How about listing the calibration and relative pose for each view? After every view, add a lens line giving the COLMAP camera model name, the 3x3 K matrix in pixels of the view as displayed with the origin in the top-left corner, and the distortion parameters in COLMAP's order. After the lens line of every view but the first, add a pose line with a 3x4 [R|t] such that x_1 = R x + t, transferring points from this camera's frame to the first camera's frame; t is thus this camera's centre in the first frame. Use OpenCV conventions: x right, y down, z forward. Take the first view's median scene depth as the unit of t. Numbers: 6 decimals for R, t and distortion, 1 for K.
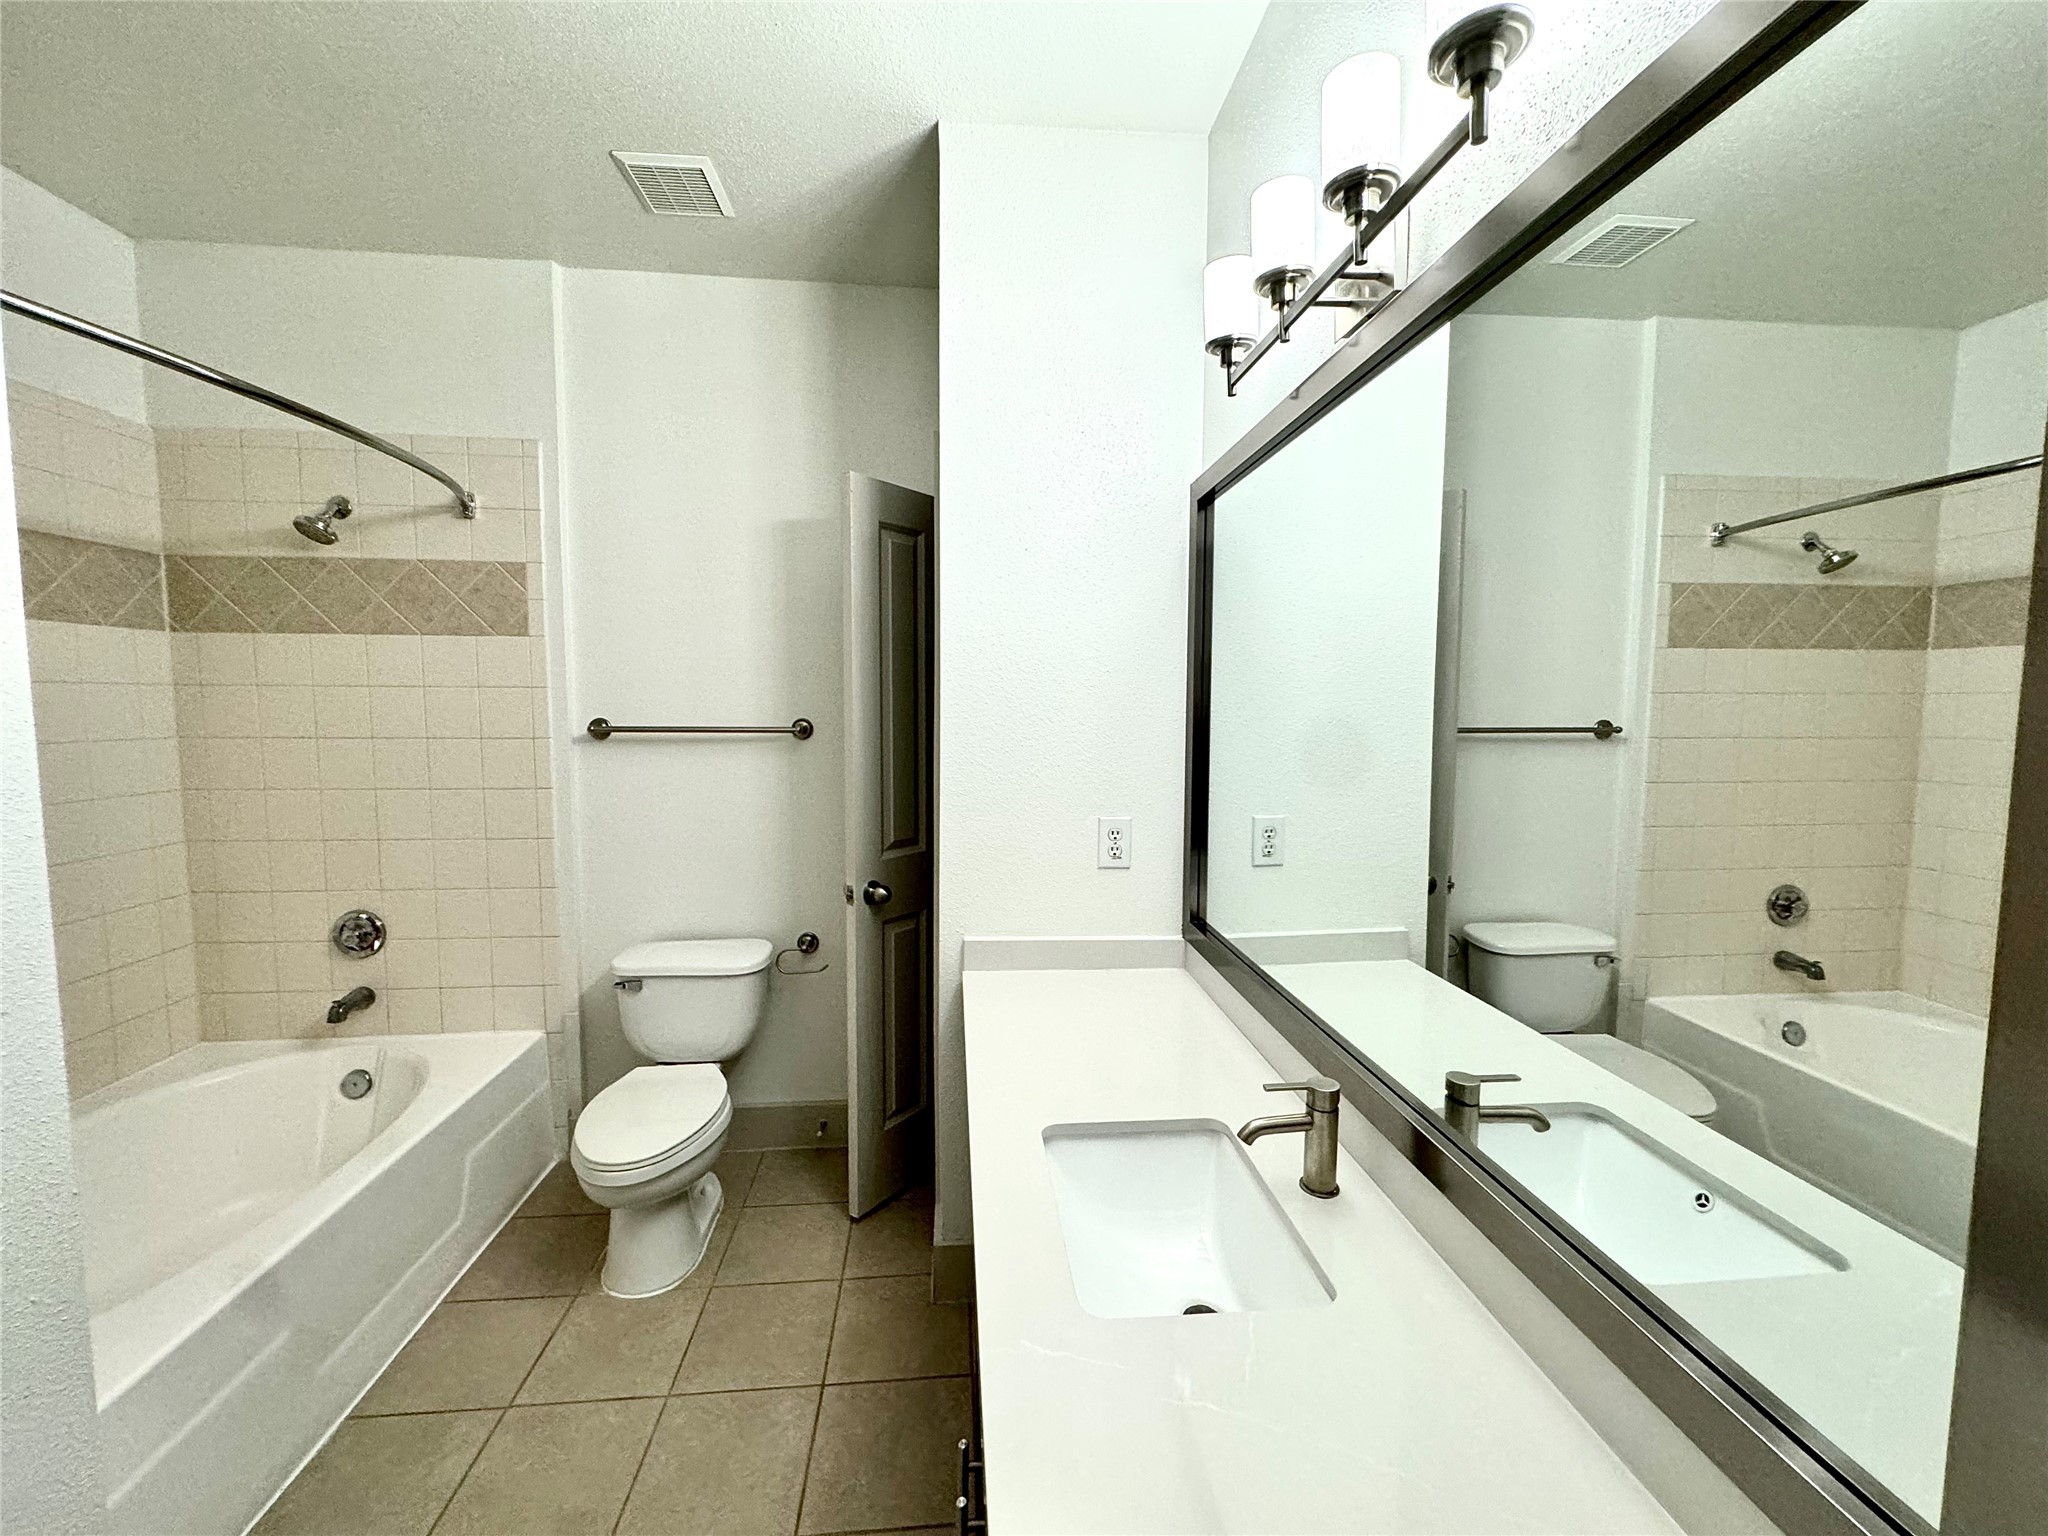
lens RADIAL K [[814.5, 0, 1024.0], [0, 814.5, 768.0], [0, 0, 1]] dist [-0.004926, 0.000025]
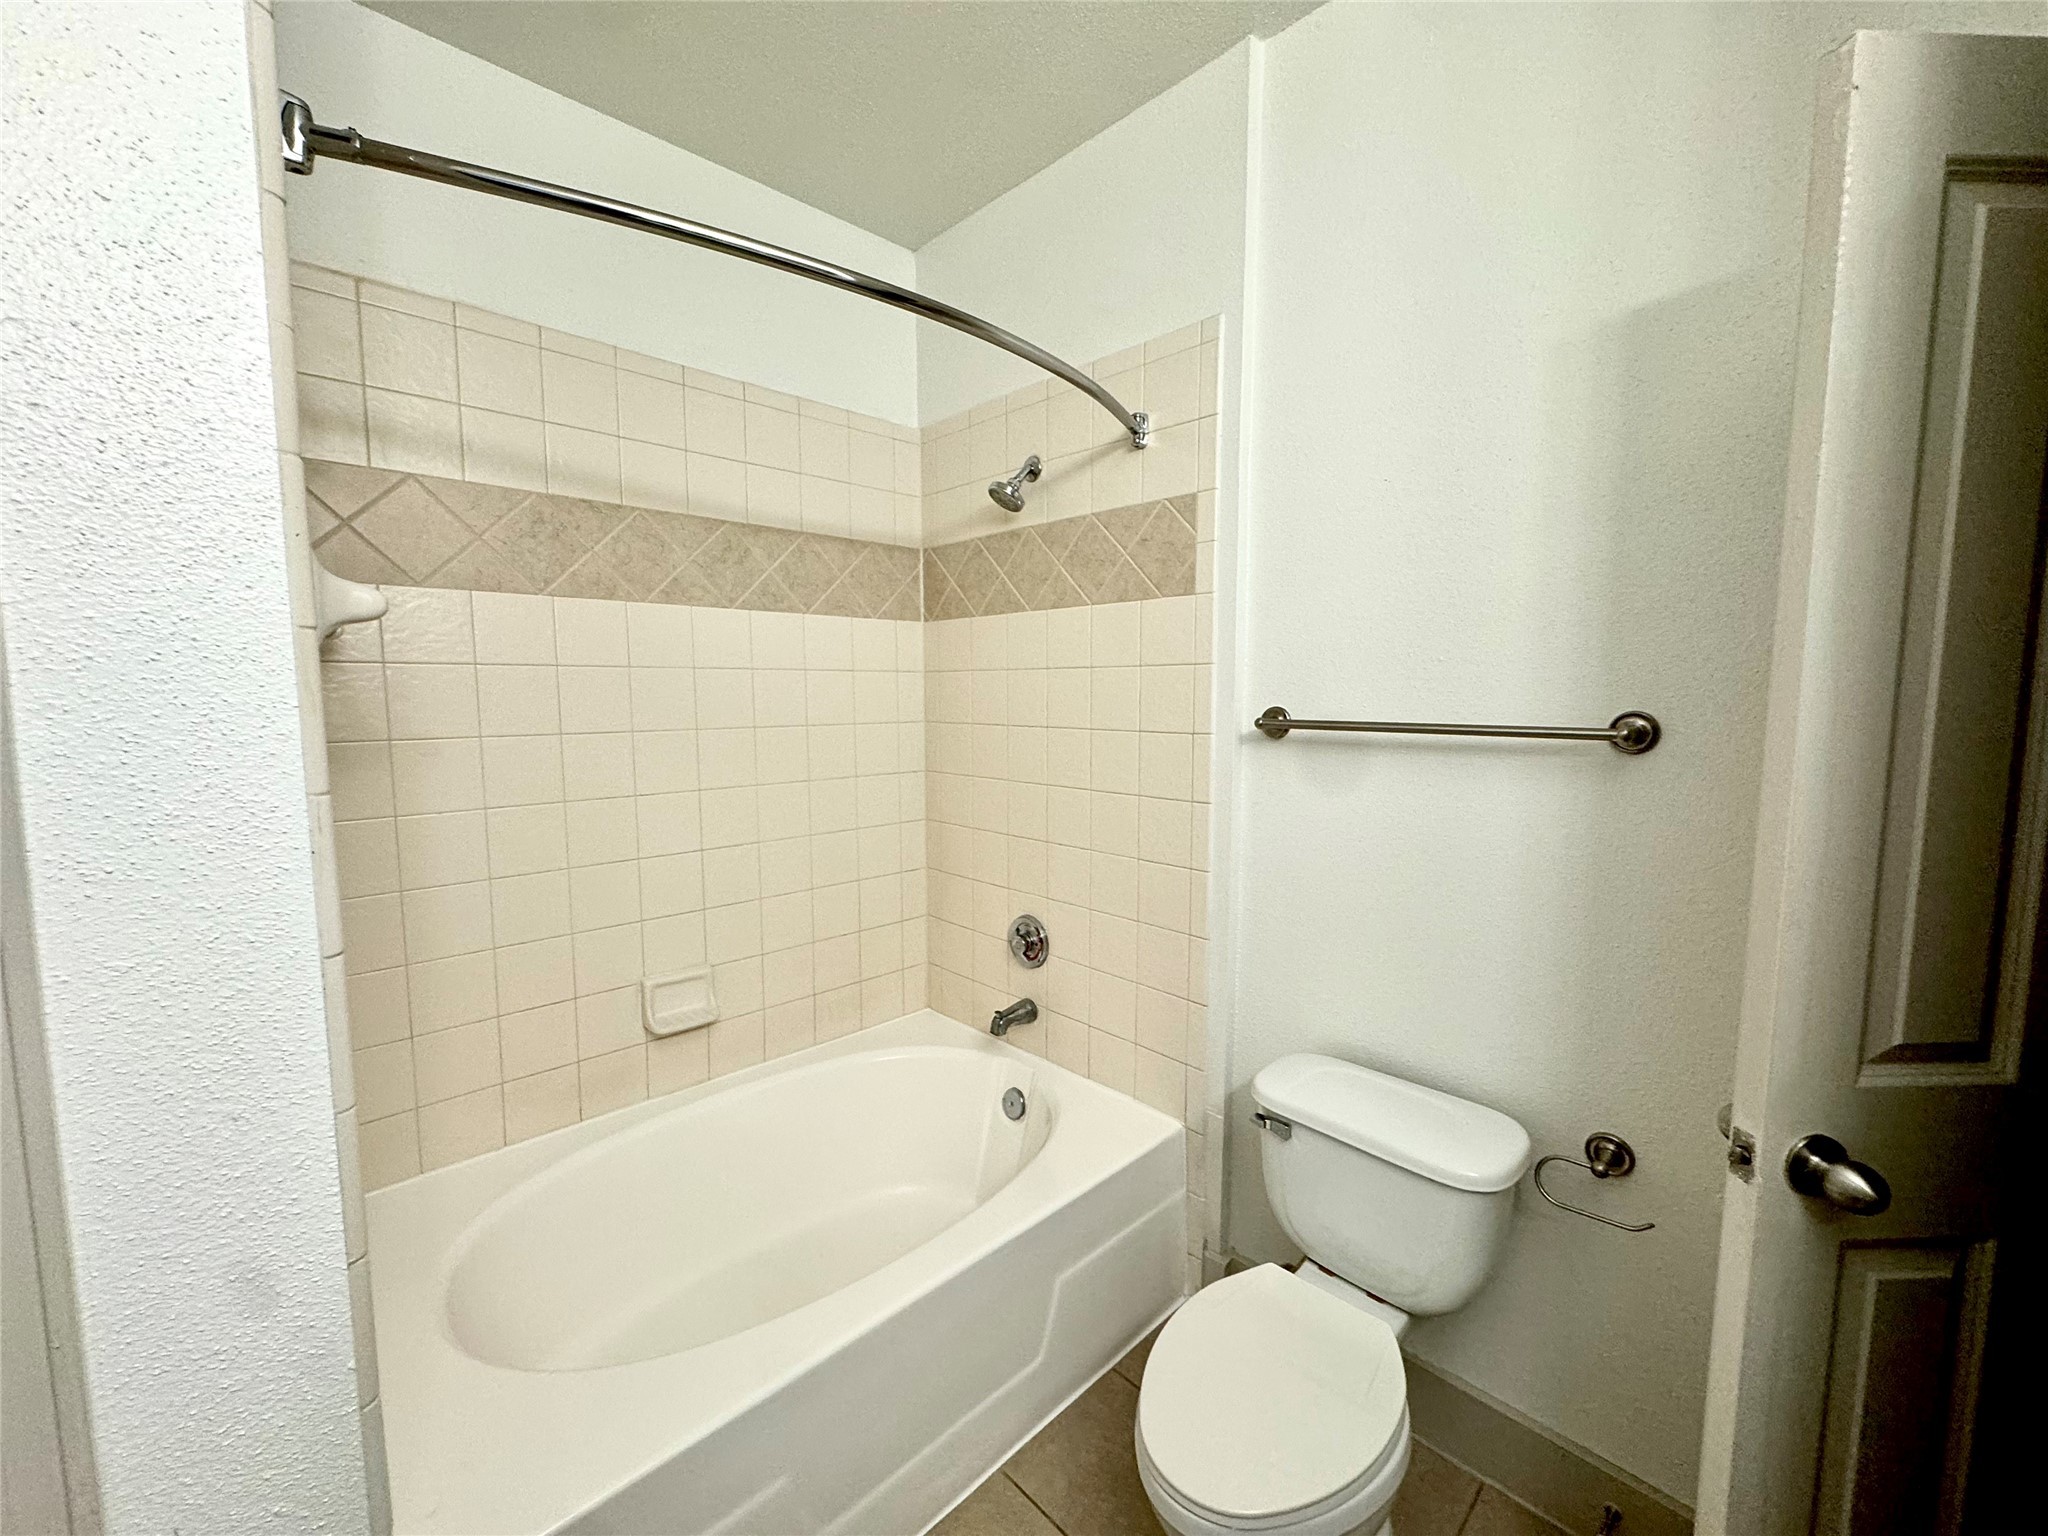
lens RADIAL K [[814.5, 0, 1024.0], [0, 814.5, 768.0], [0, 0, 1]] dist [-0.004926, 0.000025]
pose [[0.620267, 0.067396, -0.781490, -0.123533], [-0.057441, 0.997530, 0.040436, -0.027177], [0.782284, 0.019808, 0.622606, 0.433382]]
